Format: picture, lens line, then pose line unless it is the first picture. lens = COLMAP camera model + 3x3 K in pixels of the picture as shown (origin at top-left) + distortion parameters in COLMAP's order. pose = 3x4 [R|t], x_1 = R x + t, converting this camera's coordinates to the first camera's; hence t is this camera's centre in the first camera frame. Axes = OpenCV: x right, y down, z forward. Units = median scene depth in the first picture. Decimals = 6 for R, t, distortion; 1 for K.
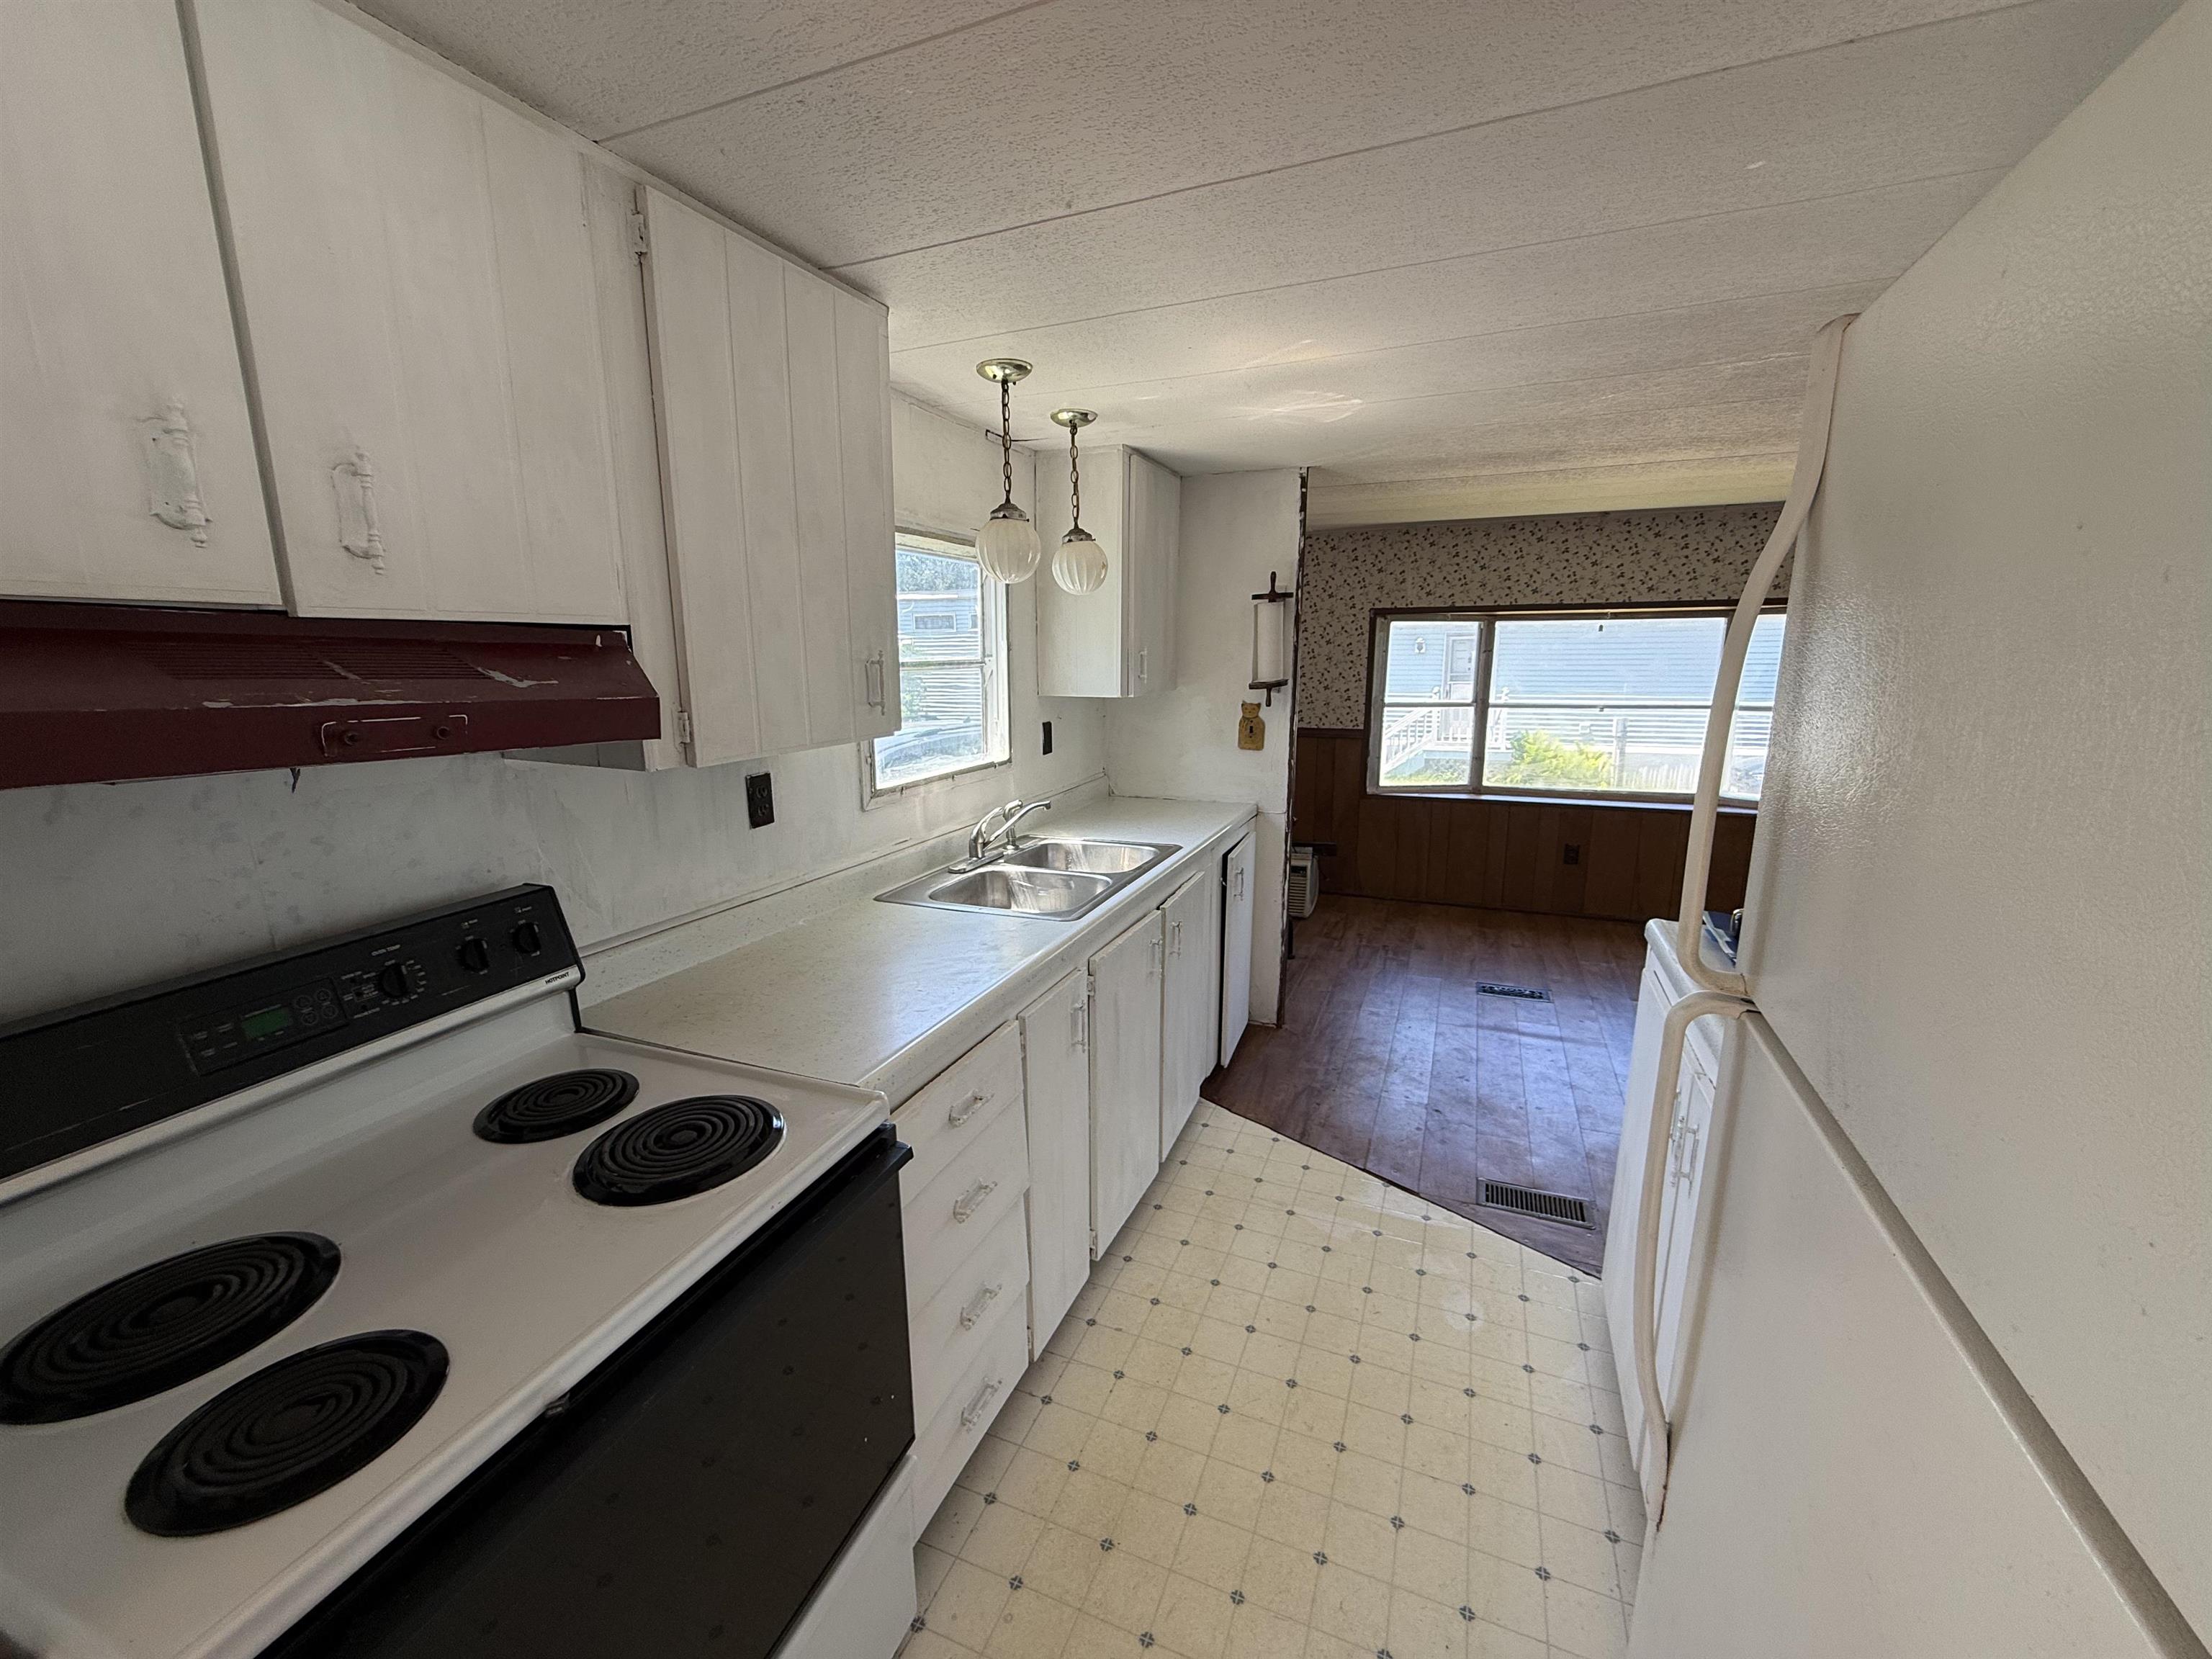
lens RADIAL K [[882.9, 0, 1100.6], [0, 882.9, 828.6], [0, 0, 1]] dist [0.001288, -0.000273]
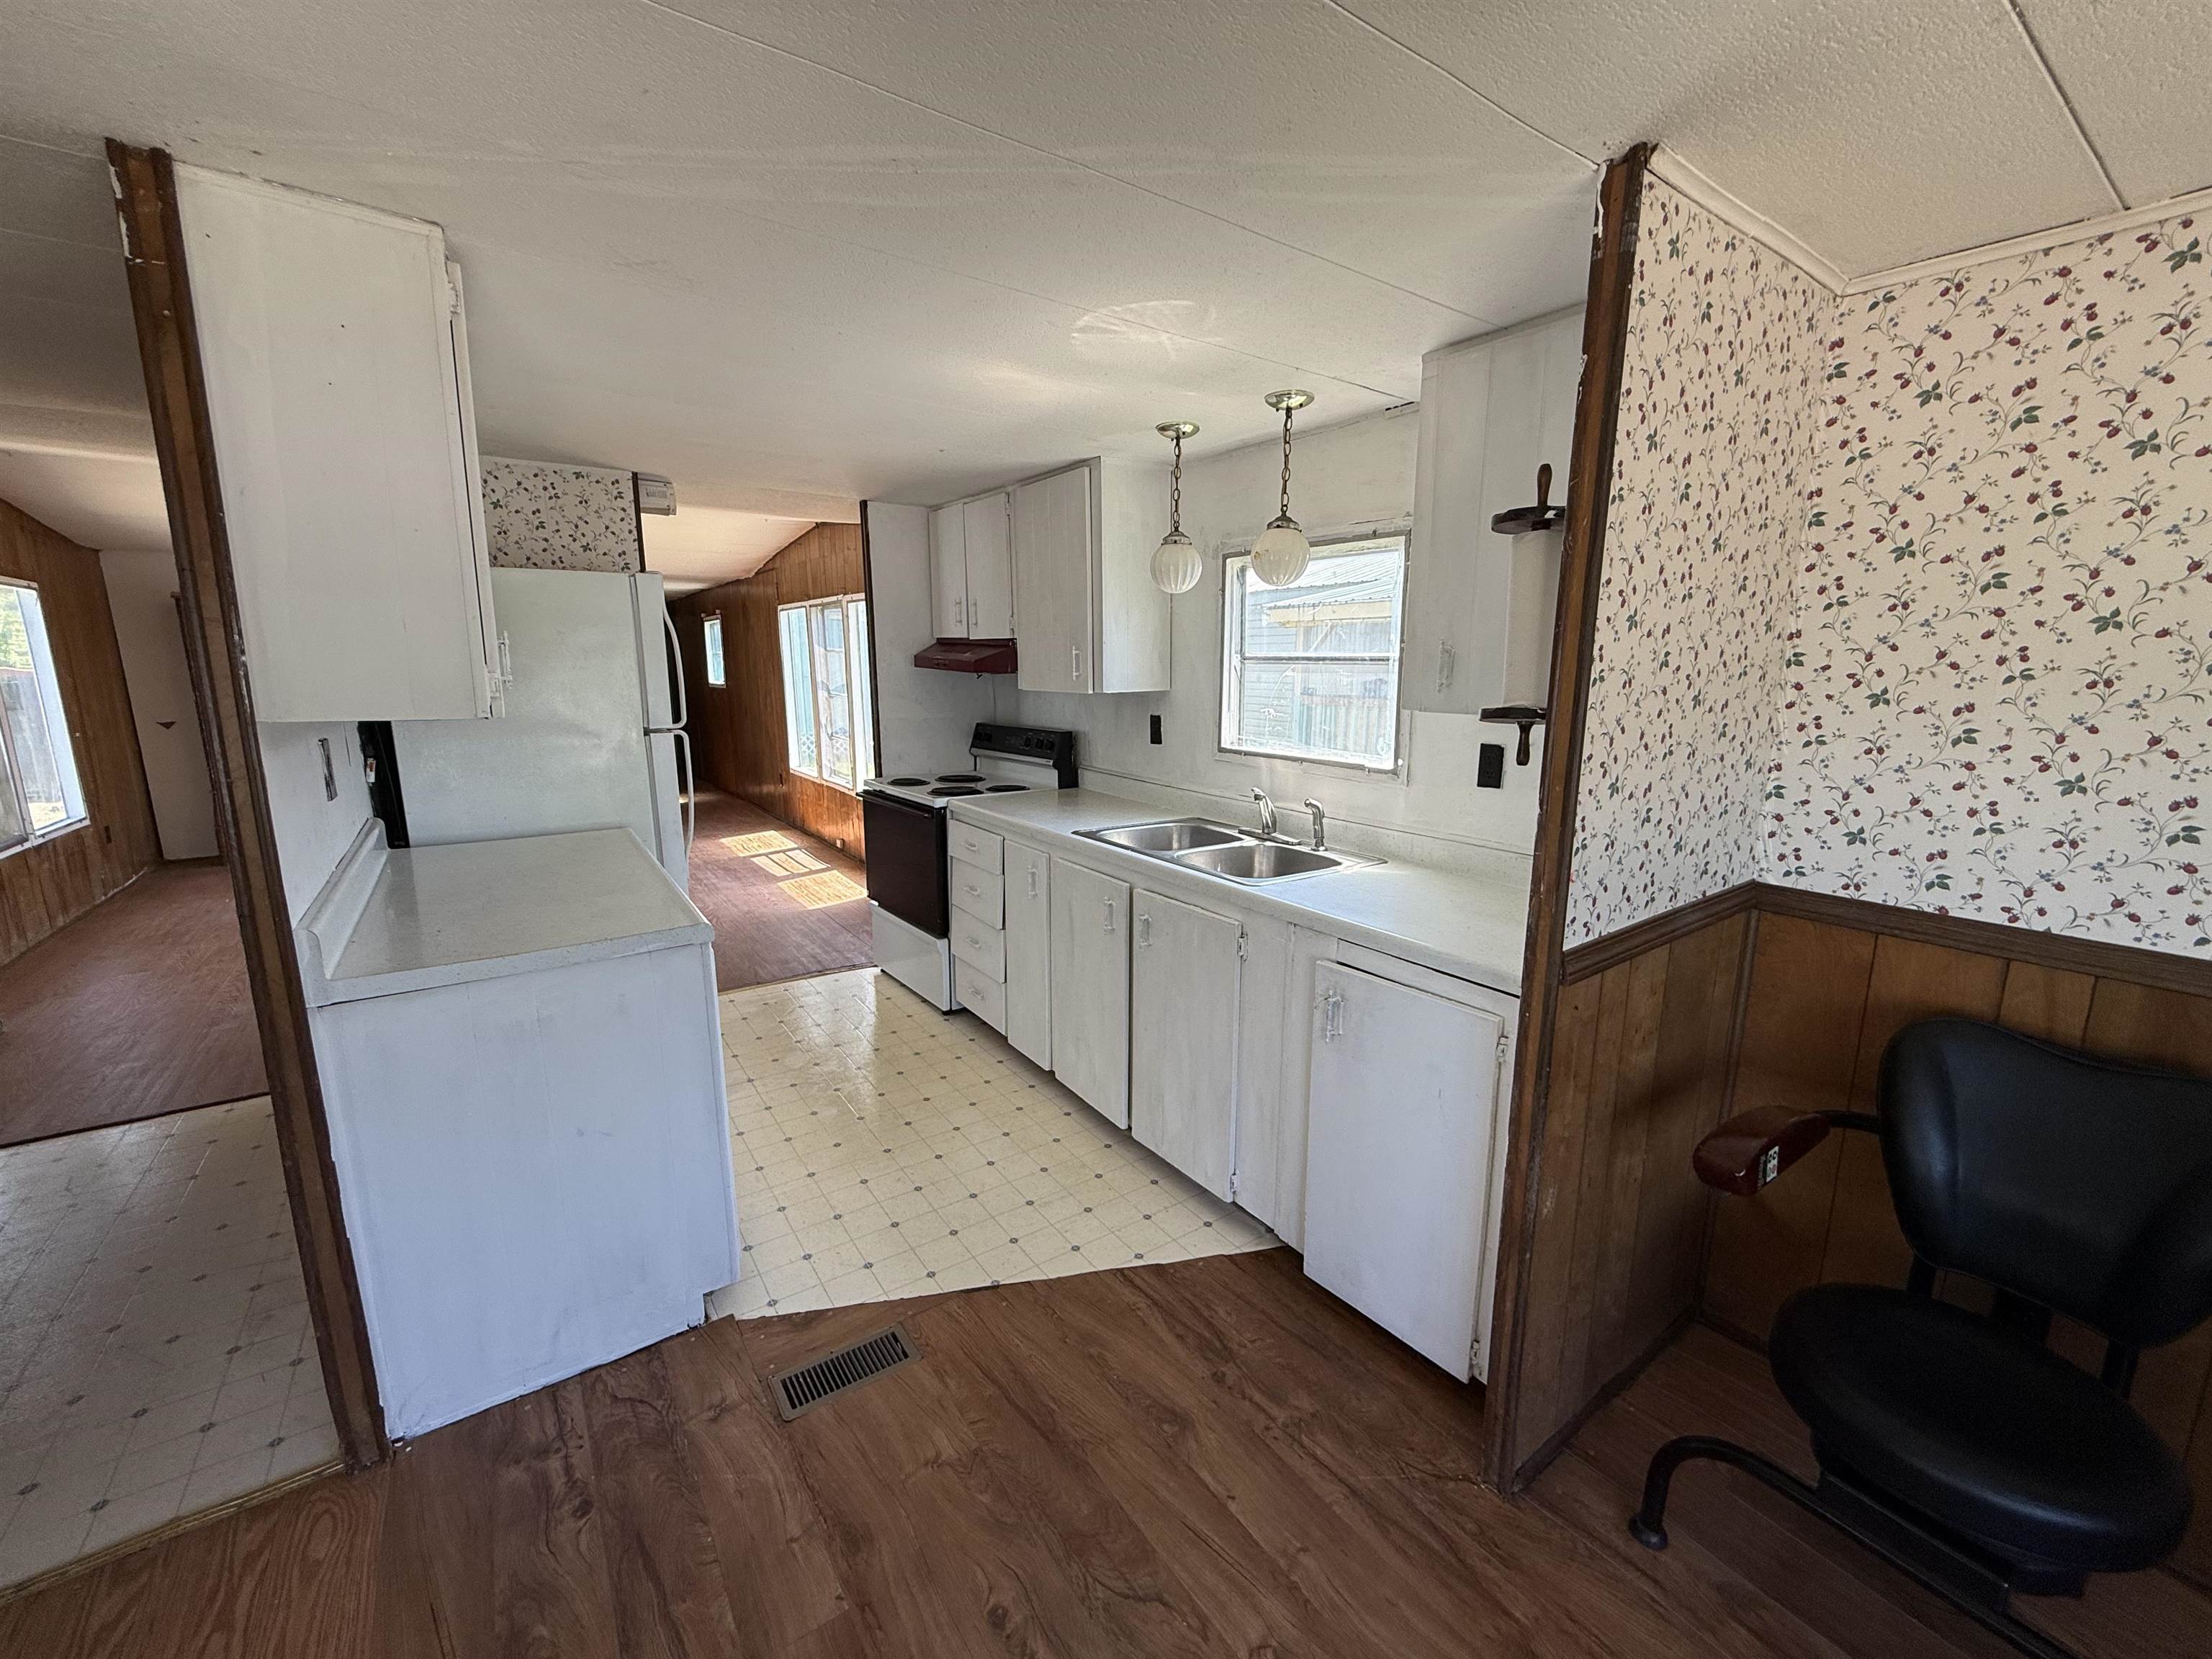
lens RADIAL K [[882.9, 0, 1101.5], [0, 882.9, 828.4], [0, 0, 1]] dist [0.001288, -0.000273]
pose [[-0.535794, 0.163442, -0.828379, 0.903160], [-0.170935, 0.939775, 0.295980, -0.268379], [0.826865, 0.300183, -0.475588, 1.369191]]
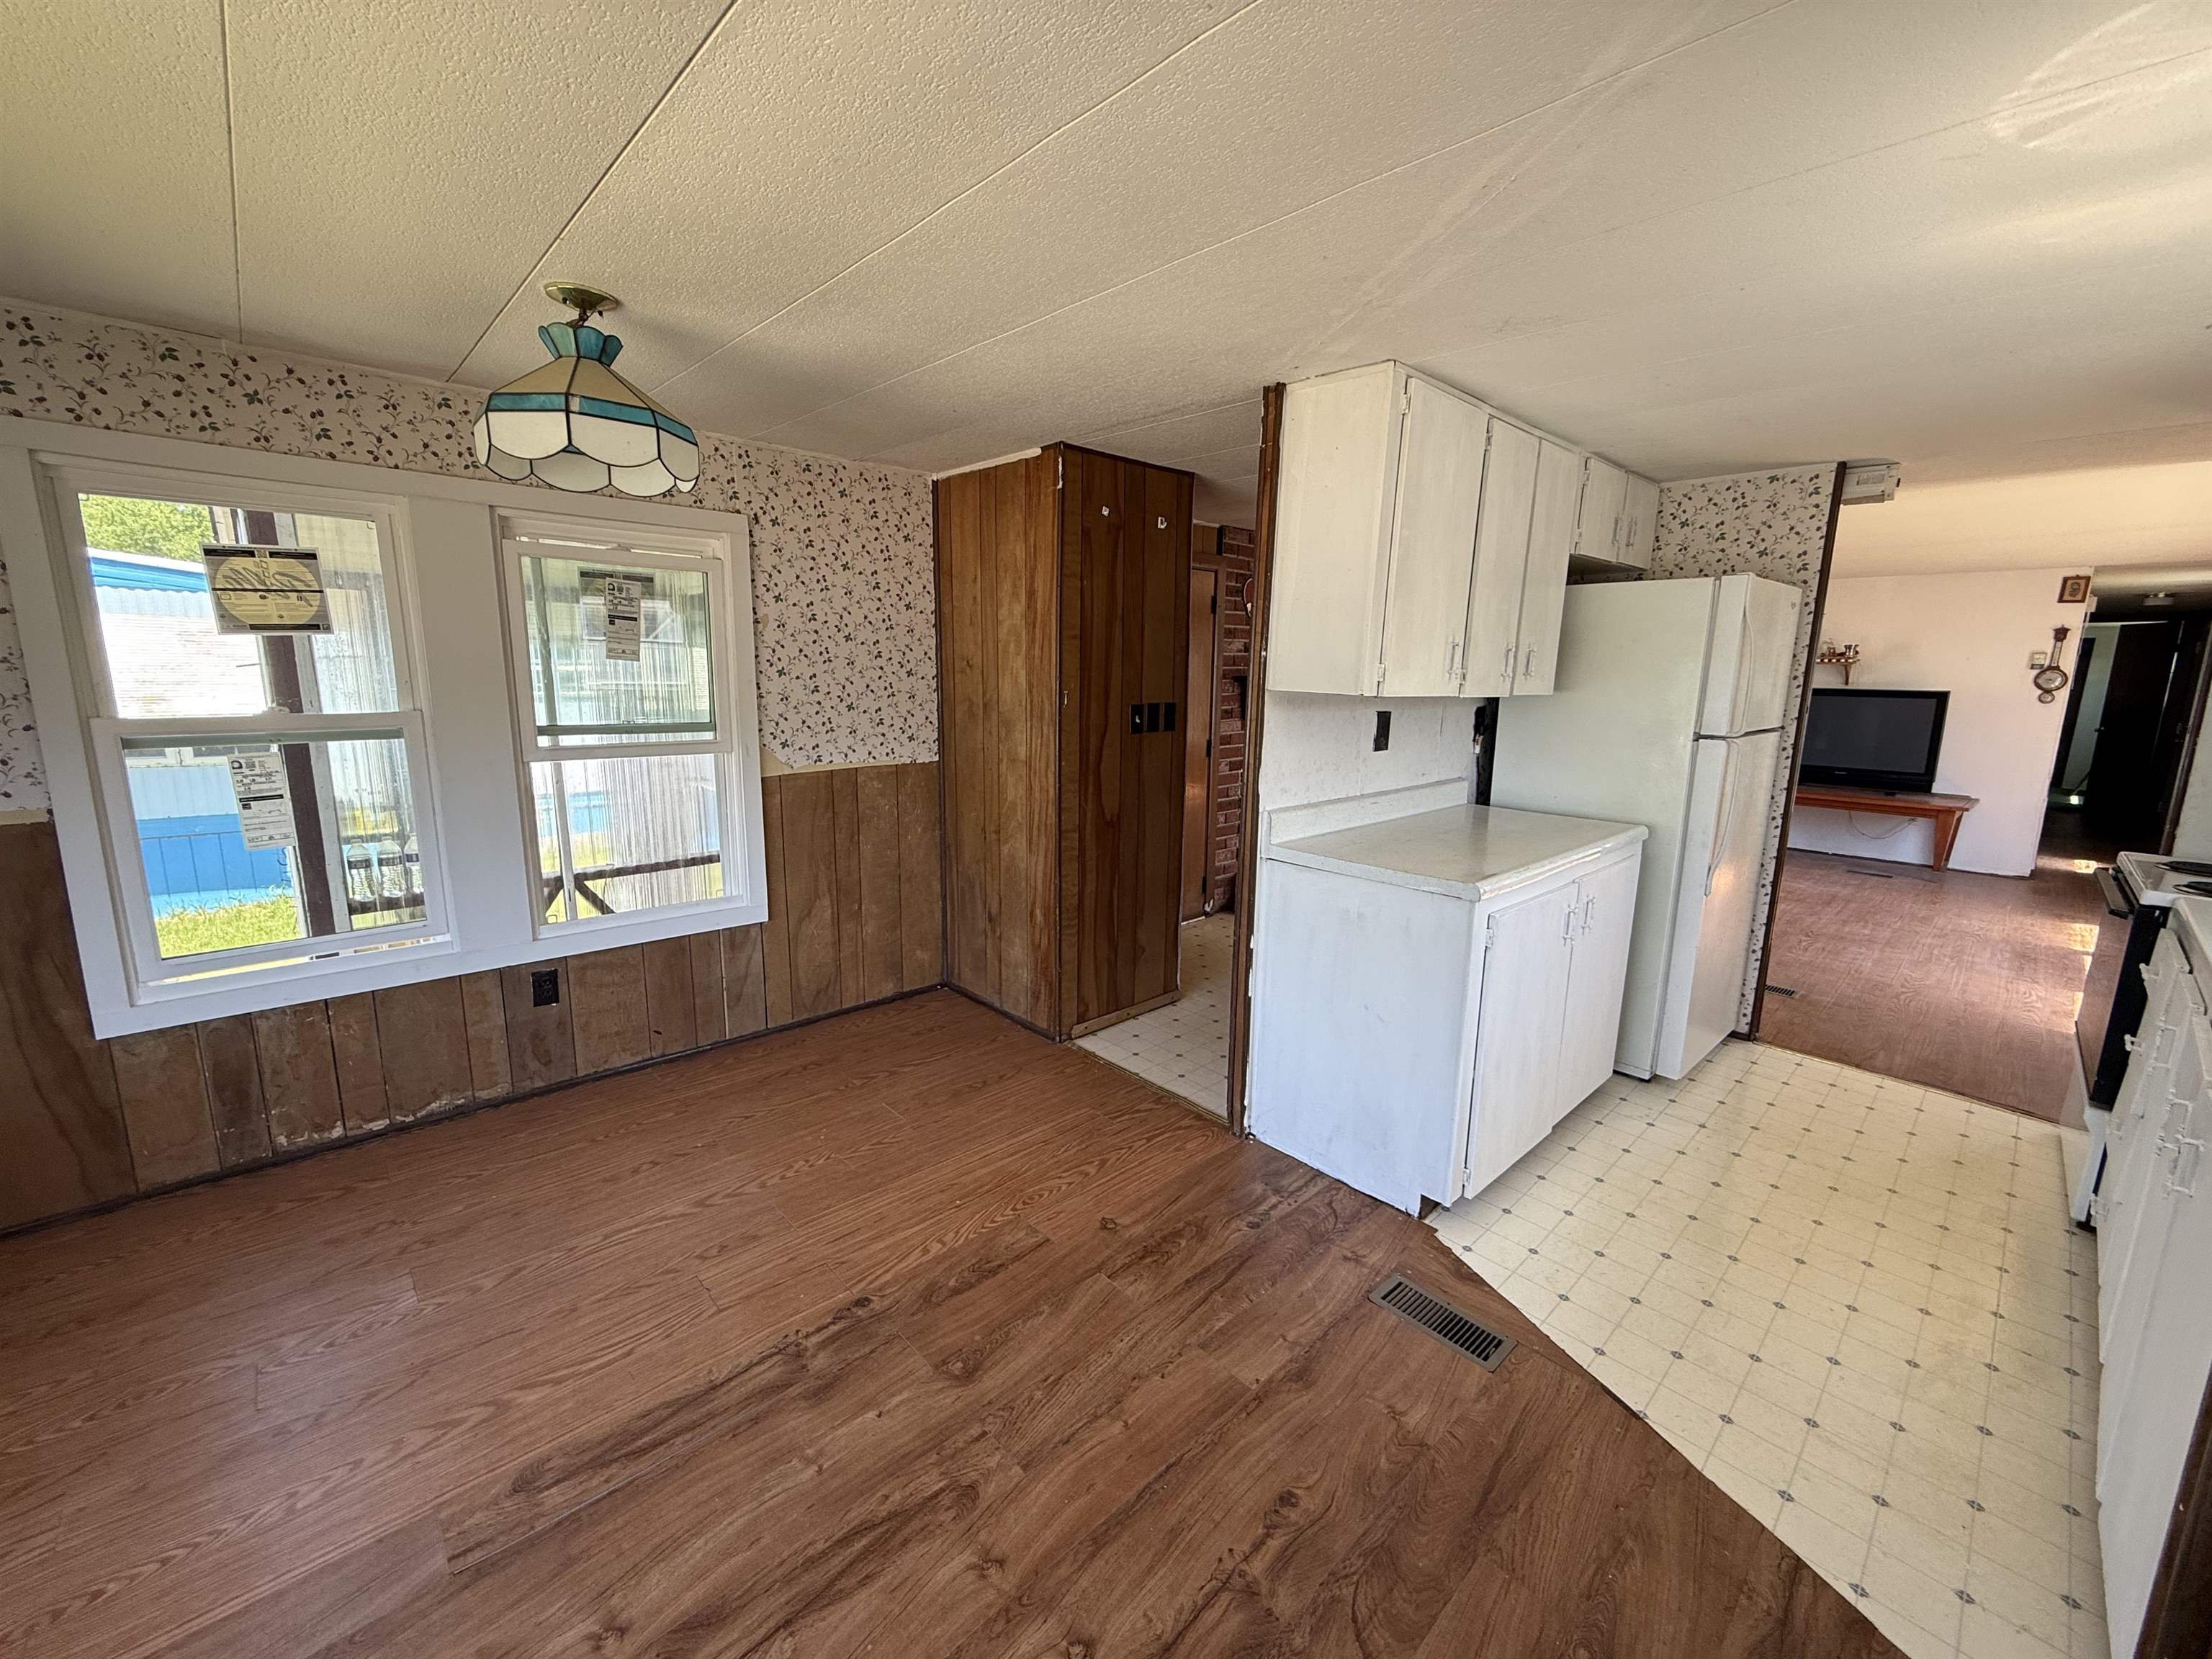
lens RADIAL K [[882.9, 0, 1100.9], [0, 882.9, 827.5], [0, 0, 1]] dist [0.001288, -0.000273]
pose [[-0.910306, -0.083368, 0.405453, 0.471724], [0.073318, 0.931547, 0.356153, -0.297813], [-0.407390, 0.353935, -0.841881, 1.606920]]
